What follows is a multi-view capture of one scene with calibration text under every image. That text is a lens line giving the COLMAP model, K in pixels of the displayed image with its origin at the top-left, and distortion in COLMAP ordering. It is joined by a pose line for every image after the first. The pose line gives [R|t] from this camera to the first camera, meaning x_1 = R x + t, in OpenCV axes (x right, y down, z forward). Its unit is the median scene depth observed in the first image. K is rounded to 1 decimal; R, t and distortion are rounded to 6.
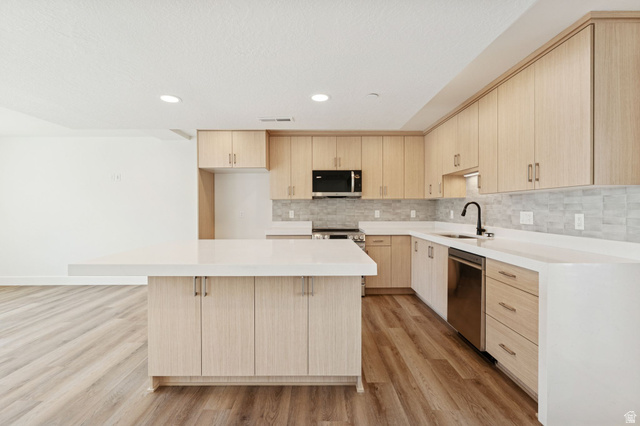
lens RADIAL K [[283.8, 0, 320.5], [0, 283.8, 210.0], [0, 0, 1]] dist [0.002550, -0.002259]
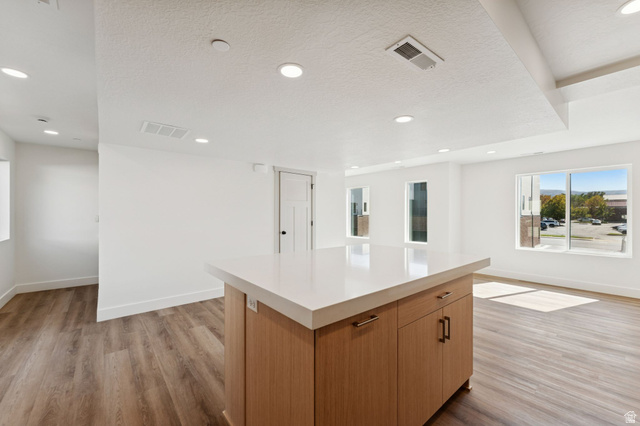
lens RADIAL K [[260.2, 0, 319.0], [0, 260.2, 214.1], [0, 0, 1]] dist [0.003381, 0.000225]
pose [[-0.775688, 0.005668, -0.631092, 0.292203], [-0.001569, 0.999939, 0.010910, -0.020823], [0.631115, 0.009453, -0.775632, 1.226531]]
